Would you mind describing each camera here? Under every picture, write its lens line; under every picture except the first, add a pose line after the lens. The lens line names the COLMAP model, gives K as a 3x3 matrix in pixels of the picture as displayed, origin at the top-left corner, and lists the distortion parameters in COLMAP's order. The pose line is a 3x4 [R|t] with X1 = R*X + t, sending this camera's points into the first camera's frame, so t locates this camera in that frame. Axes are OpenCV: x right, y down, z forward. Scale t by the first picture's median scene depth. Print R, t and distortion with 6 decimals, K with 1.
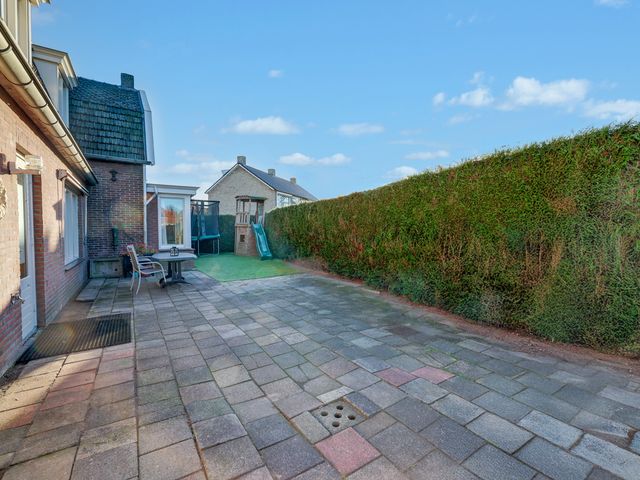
lens RADIAL K [[293.1, 0, 323.1], [0, 293.1, 229.7], [0, 0, 1]] dist [-0.001828, -0.000083]
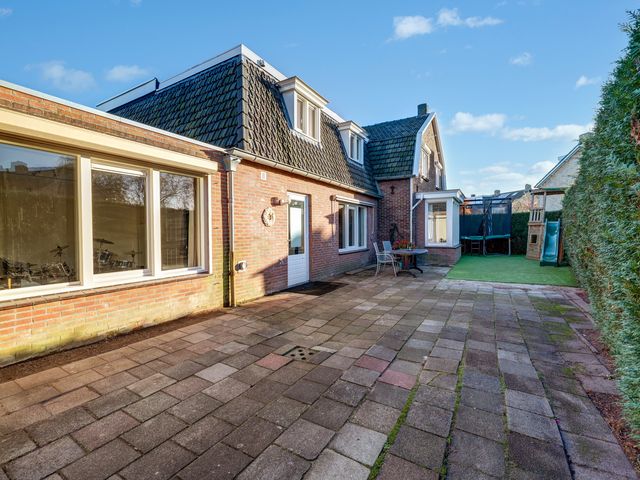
lens RADIAL K [[293.1, 0, 323.1], [0, 293.1, 229.7], [0, 0, 1]] dist [-0.001828, -0.000083]
pose [[0.431020, -0.000432, -0.902342, 0.788036], [0.004251, 0.999990, 0.001552, -0.006513], [0.902332, -0.004505, 0.431017, 0.240968]]
